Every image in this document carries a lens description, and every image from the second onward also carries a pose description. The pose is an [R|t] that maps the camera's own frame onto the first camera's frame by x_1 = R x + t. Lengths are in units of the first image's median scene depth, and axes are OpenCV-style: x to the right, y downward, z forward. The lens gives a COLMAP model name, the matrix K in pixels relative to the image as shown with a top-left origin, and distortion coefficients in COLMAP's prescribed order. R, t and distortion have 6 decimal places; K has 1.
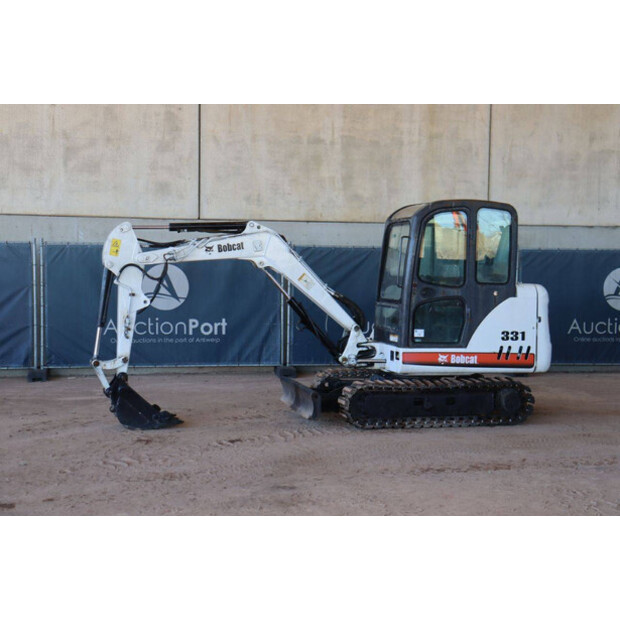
lens RADIAL K [[983.6, 0, 310.0], [0, 983.6, 310.0], [0, 0, 1]] dist [0.136213, 0.102105]
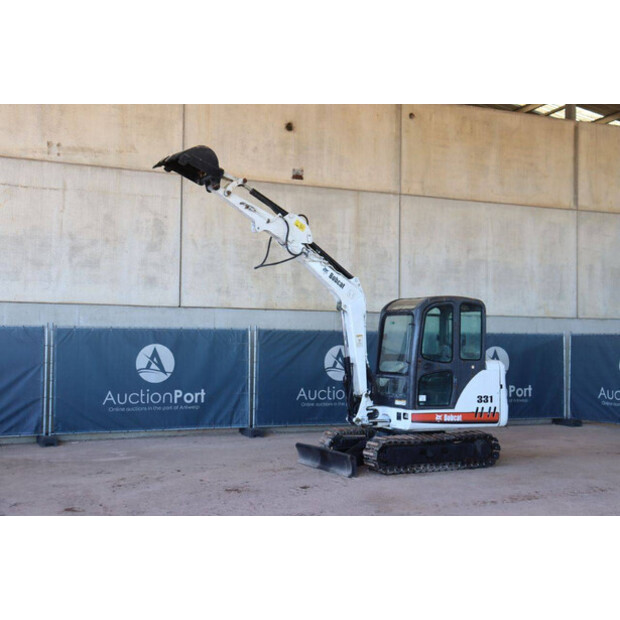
lens RADIAL K [[826.5, 0, 310.0], [0, 826.5, 310.0], [0, 0, 1]] dist [0.025384, 0.111148]
pose [[0.971706, 0.008155, 0.236053, -0.282011], [0.011685, 0.996520, -0.082532, -0.003916], [-0.235905, 0.082955, 0.968229, -0.025746]]
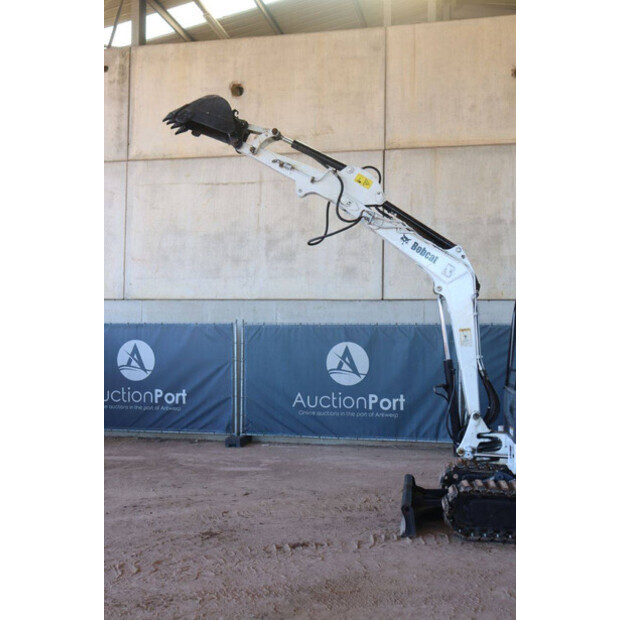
lens RADIAL K [[739.7, 0, 310.0], [0, 739.7, 310.0], [0, 0, 1]] dist [-0.055837, 0.267264]
pose [[0.927892, -0.014740, -0.372558, 0.159848], [-0.018053, 0.996270, -0.084379, -0.017996], [0.372412, 0.085021, 0.924165, 0.338673]]
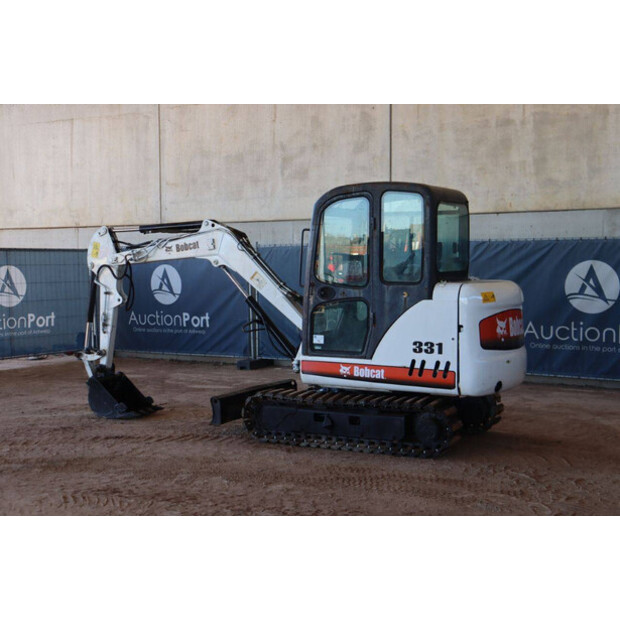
lens RADIAL K [[905.9, 0, 310.0], [0, 905.9, 310.0], [0, 0, 1]] dist [0.076955, 0.082310]
pose [[0.749130, 0.019131, -0.662147, 0.618176], [-0.015440, 0.999816, 0.011419, -0.011306], [0.662243, 0.001669, 0.749287, 0.381035]]
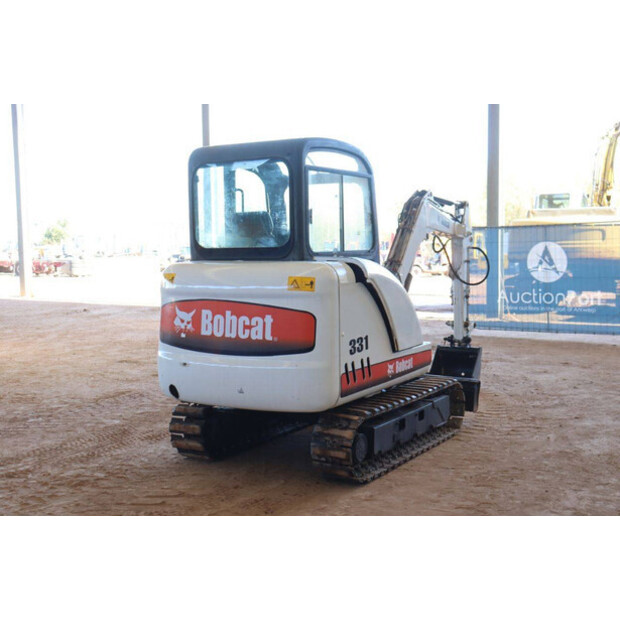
lens RADIAL K [[826.5, 0, 310.0], [0, 826.5, 310.0], [0, 0, 1]] dist [0.025384, 0.111148]
pose [[-0.694556, 0.052156, -0.717546, 0.570213], [-0.029836, 0.994423, 0.101161, -0.053513], [0.718820, 0.091671, -0.689126, 1.462190]]
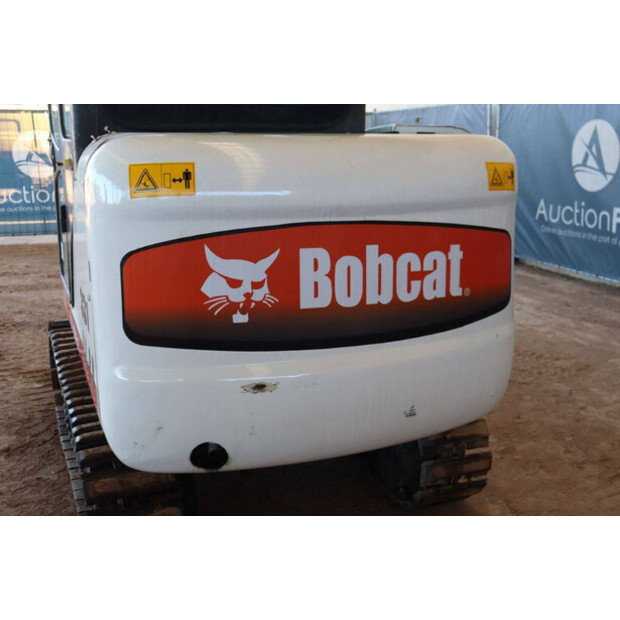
lens RADIAL K [[713.4, 0, 310.0], [0, 713.4, 310.0], [0, 0, 1]] dist [-0.078665, 0.265198]
pose [[0.160666, 0.217921, -0.962651, 0.424863], [-0.040839, 0.975954, 0.214117, -0.023114], [0.986164, 0.004912, 0.165703, 1.026302]]
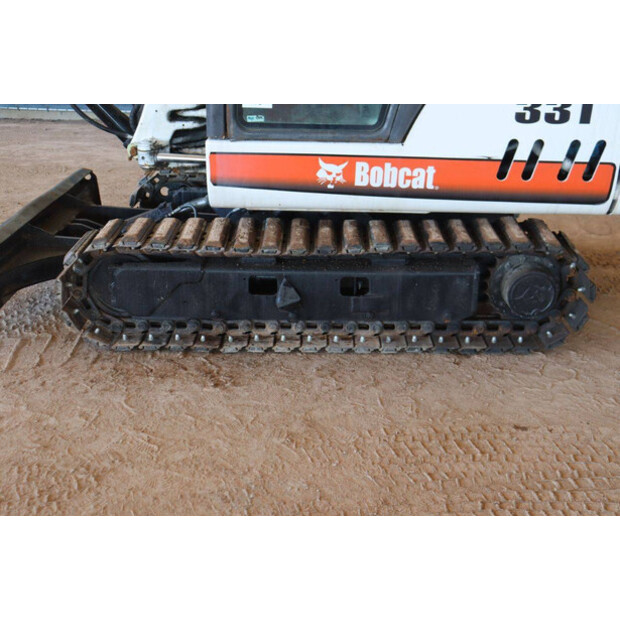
lens RADIAL K [[759.5, 0, 310.0], [0, 759.5, 310.0], [0, 0, 1]] dist [-0.001935, 0.088739]
pose [[0.967858, 0.094219, -0.233181, 0.190722], [-0.006774, 0.936603, 0.350328, 0.000307], [0.251406, -0.337488, 0.907137, 0.719654]]
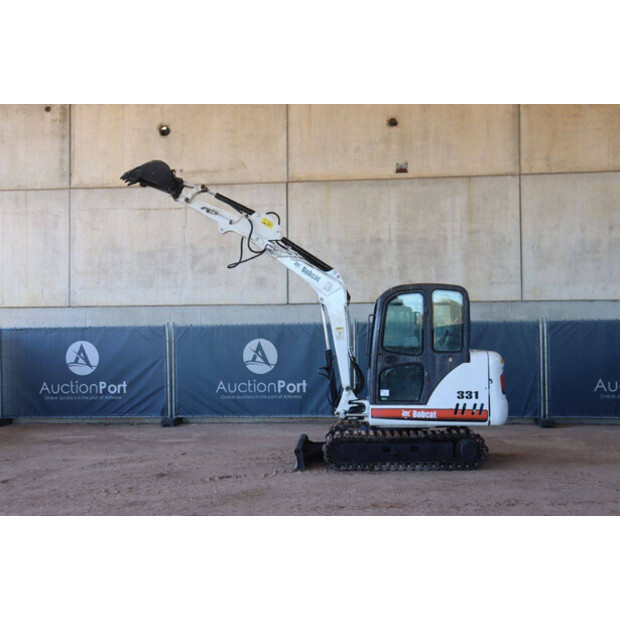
lens RADIAL K [[759.5, 0, 310.0], [0, 759.5, 310.0], [0, 0, 1]] dist [-0.001935, 0.088739]
pose [[0.962026, -0.029508, -0.271358, 0.272830], [0.007959, 0.996749, -0.080171, -0.004145], [0.272841, 0.074967, 0.959134, 0.055237]]
